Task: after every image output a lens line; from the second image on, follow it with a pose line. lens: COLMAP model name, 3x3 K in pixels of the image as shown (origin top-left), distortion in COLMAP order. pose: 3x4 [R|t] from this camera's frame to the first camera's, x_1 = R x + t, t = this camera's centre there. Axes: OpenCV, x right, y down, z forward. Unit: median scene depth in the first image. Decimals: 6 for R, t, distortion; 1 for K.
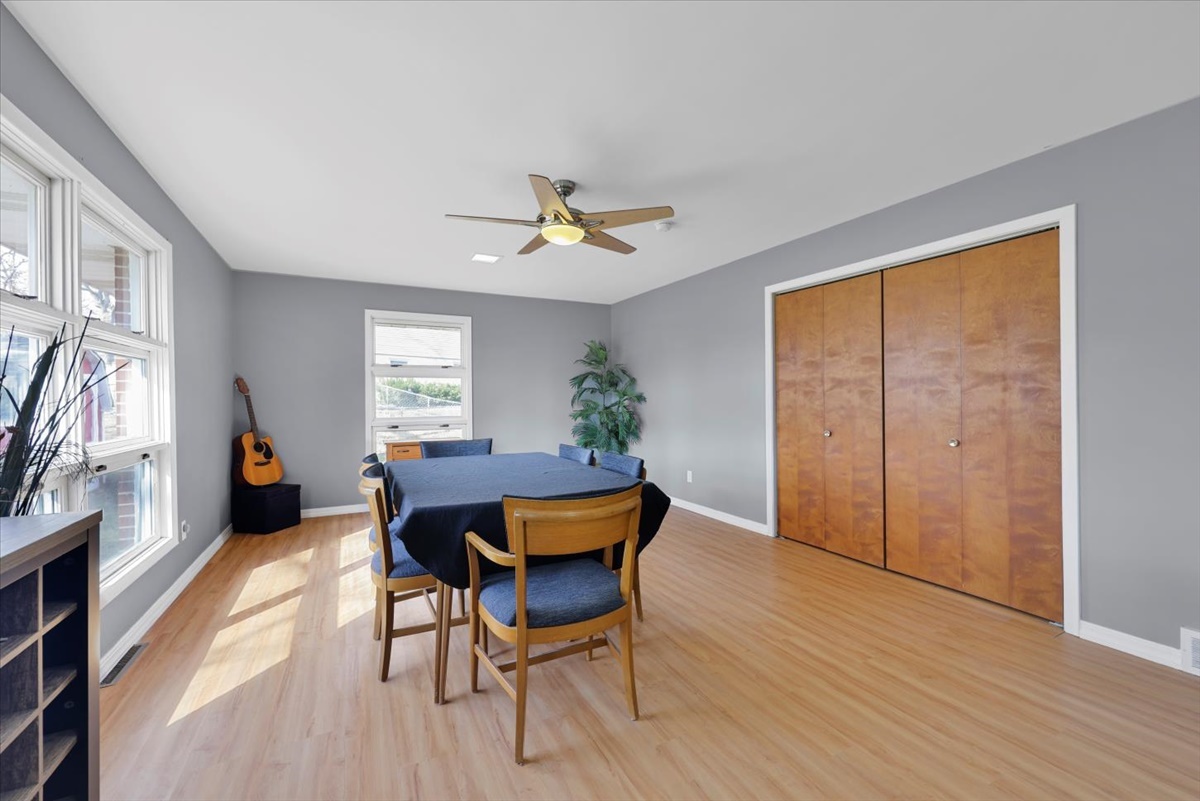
lens RADIAL K [[479.4, 0, 595.1], [0, 479.4, 397.5], [0, 0, 1]] dist [-0.000552, -0.000192]
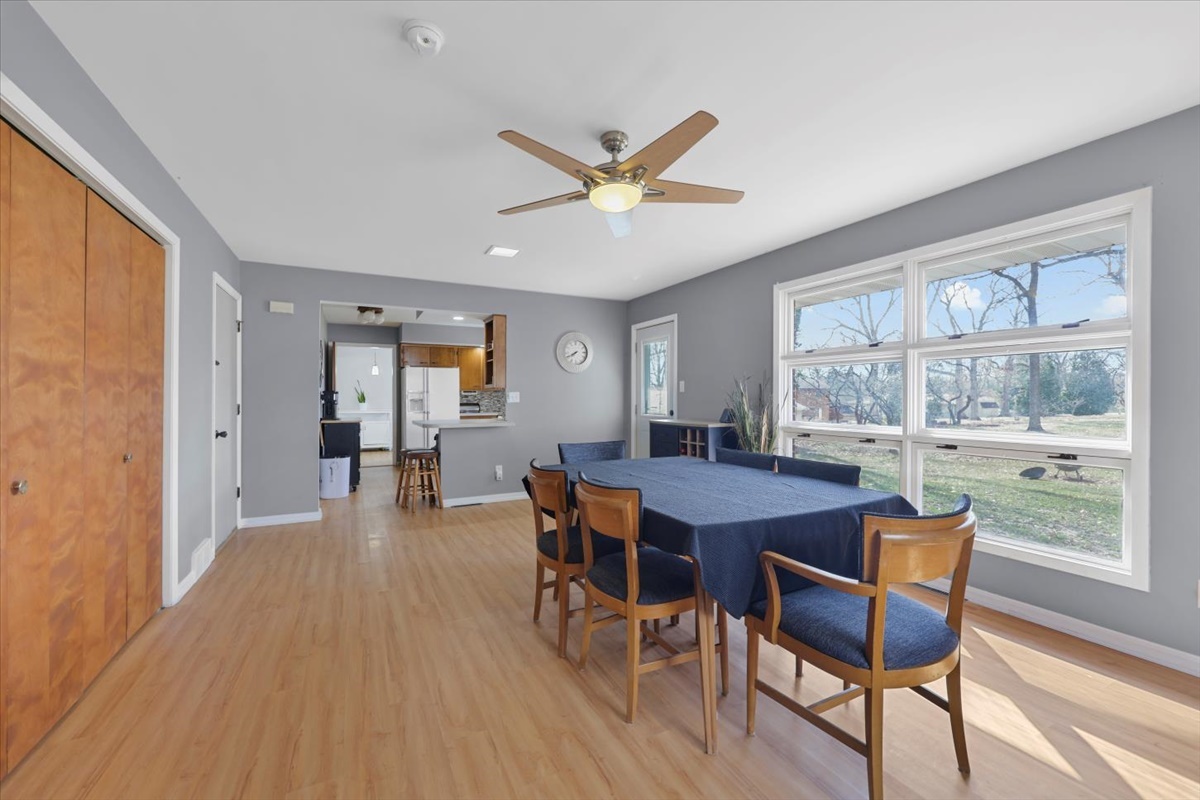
lens RADIAL K [[479.4, 0, 595.6], [0, 479.4, 398.2], [0, 0, 1]] dist [-0.000552, -0.000192]
pose [[-0.999943, 0.010365, 0.002494, -0.029858], [0.010367, 0.999946, 0.000522, 0.002147], [-0.002488, 0.000547, -0.999997, 1.719752]]
